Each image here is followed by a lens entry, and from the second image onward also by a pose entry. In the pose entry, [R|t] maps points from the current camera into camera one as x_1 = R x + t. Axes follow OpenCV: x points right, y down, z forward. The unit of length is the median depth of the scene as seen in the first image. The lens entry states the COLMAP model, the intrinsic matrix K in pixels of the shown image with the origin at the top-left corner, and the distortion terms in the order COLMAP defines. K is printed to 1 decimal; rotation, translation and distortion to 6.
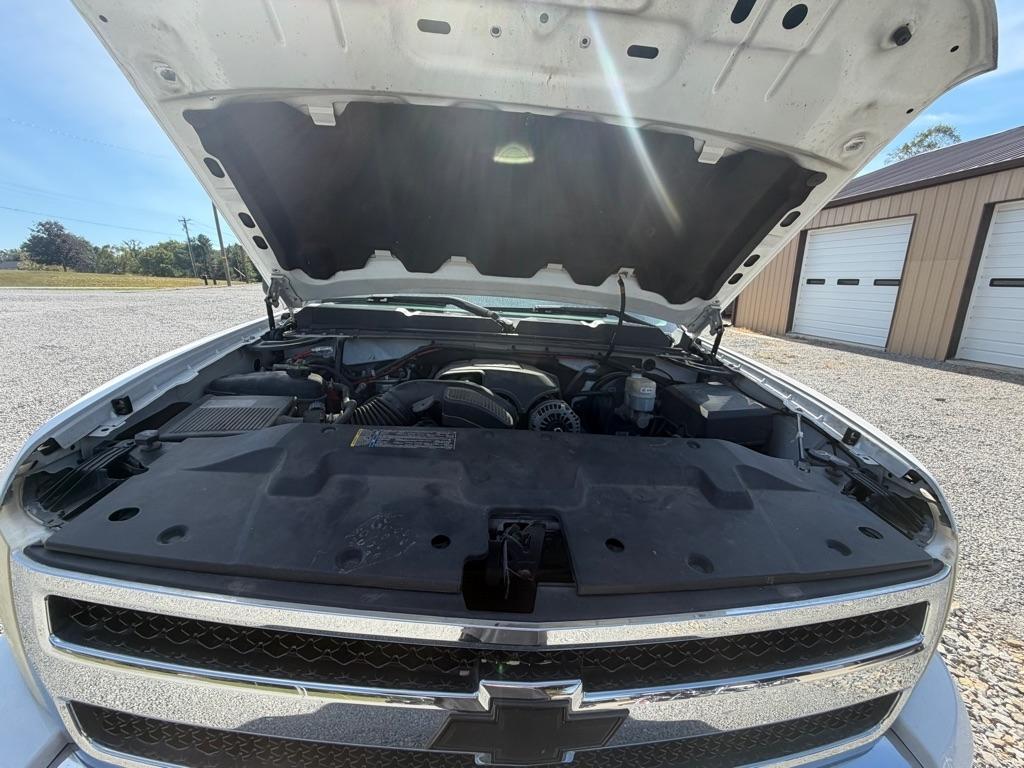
lens RADIAL K [[407.8, 0, 509.2], [0, 407.8, 383.5], [0, 0, 1]] dist [-0.000367, 0.000326]
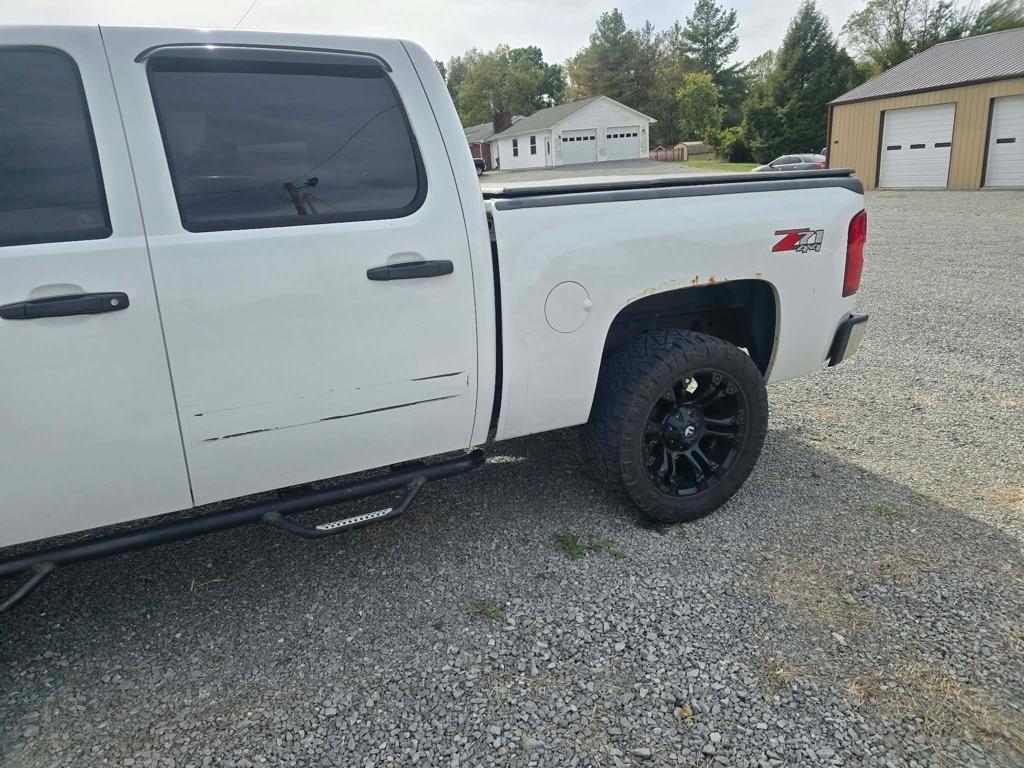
lens RADIAL K [[688.2, 0, 502.5], [0, 688.2, 379.4], [0, 0, 1]] dist [0.074967, -0.068732]
pose [[0.957136, -0.142387, 0.252223, -1.164948], [0.134566, 0.989737, 0.048084, 0.222162], [-0.256481, -0.012082, 0.966474, -0.917806]]
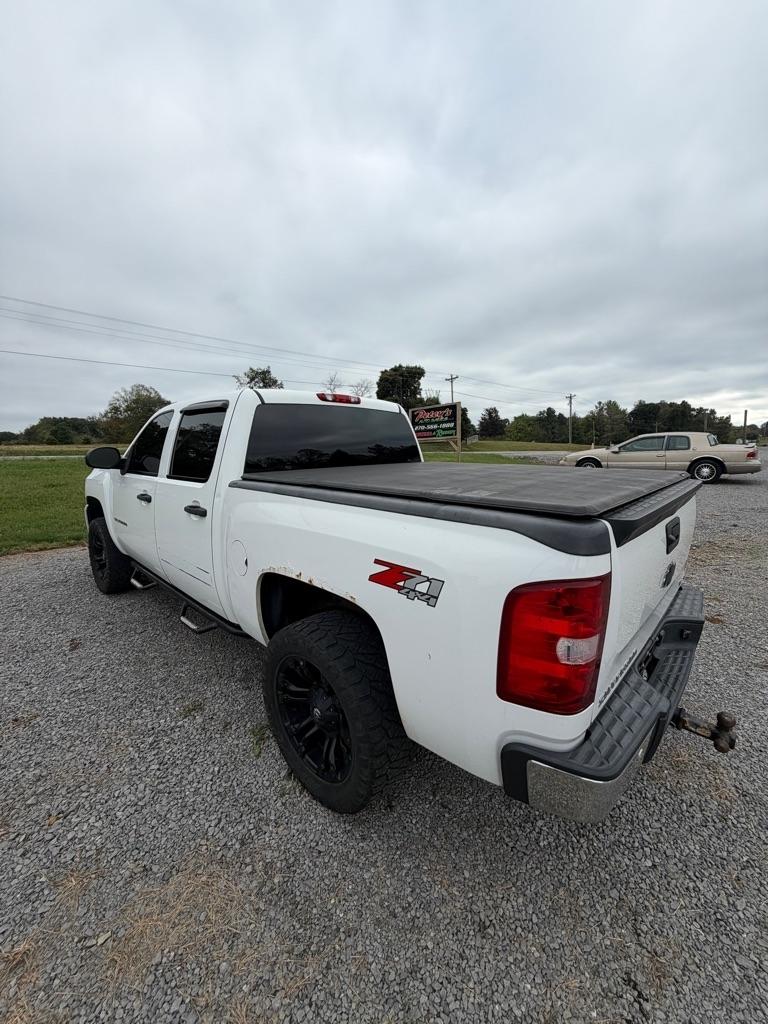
lens RADIAL K [[406.2, 0, 384.0], [0, 406.2, 512.0], [0, 0, 1]] dist [-0.000546, 0.000178]
pose [[0.600891, 0.108583, -0.791921, -0.923054], [-0.173145, 0.984889, 0.003663, 0.183124], [0.780353, 0.134916, 0.610612, -0.785995]]
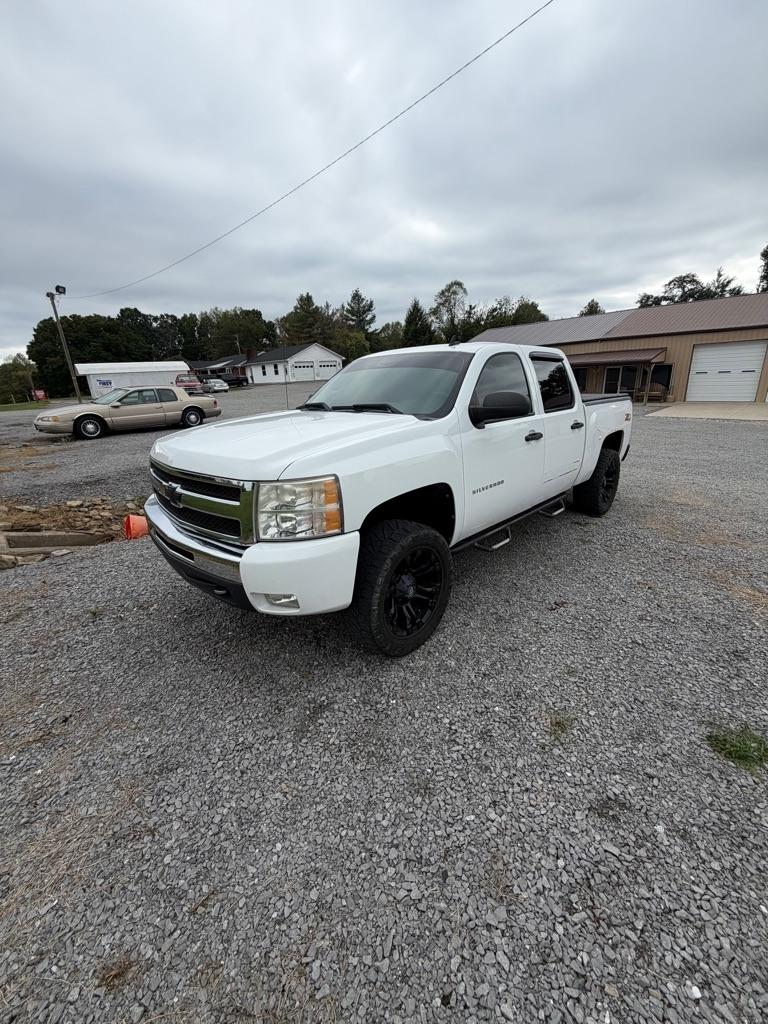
lens RADIAL K [[404.1, 0, 386.0], [0, 404.1, 512.2], [0, 0, 1]] dist [0.000662, 0.000215]
pose [[0.802457, -0.221919, 0.553909, -1.453243], [0.189313, 0.974997, 0.116365, 0.200360], [-0.565883, 0.011484, 0.824405, -0.914979]]
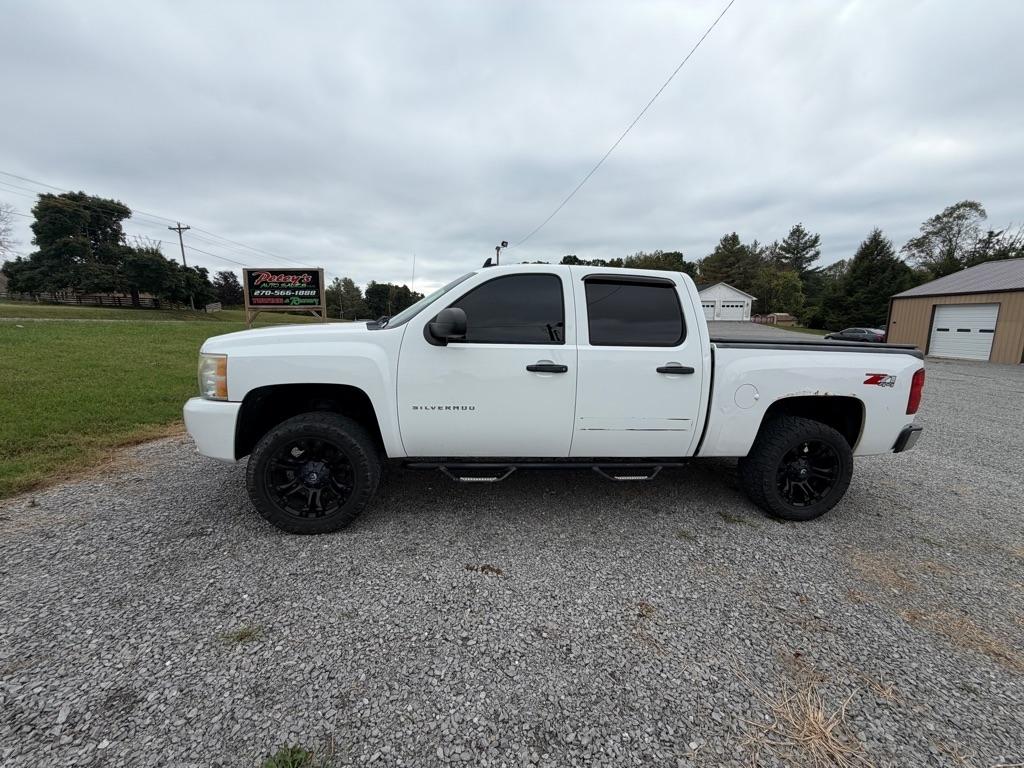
lens RADIAL K [[407.8, 0, 509.2], [0, 407.8, 383.5], [0, 0, 1]] dist [-0.000367, 0.000326]
pose [[0.999240, 0.018016, -0.034576, -1.227604], [-0.021192, 0.995366, -0.093799, 0.231801], [0.032725, 0.094461, 0.994991, -0.978089]]
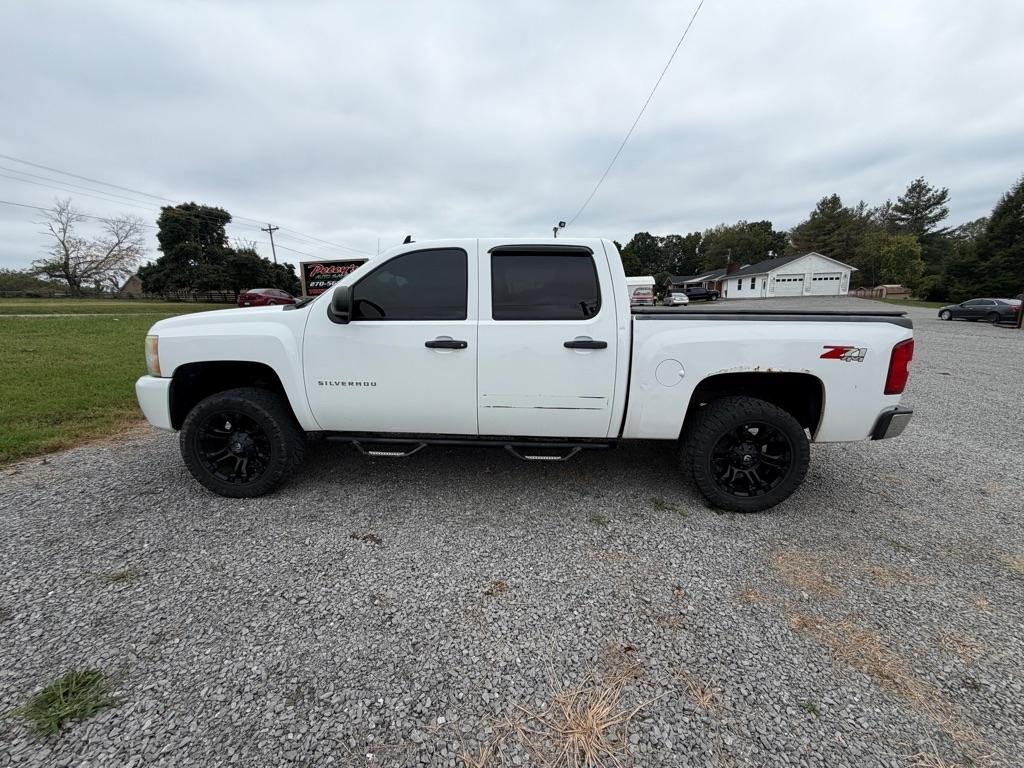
lens RADIAL K [[407.8, 0, 509.2], [0, 407.8, 383.5], [0, 0, 1]] dist [-0.000367, 0.000326]
pose [[0.978601, 0.021193, -0.204672, -1.132737], [-0.032435, 0.998134, -0.051728, 0.233696], [0.203194, 0.057260, 0.977463, -0.963522]]
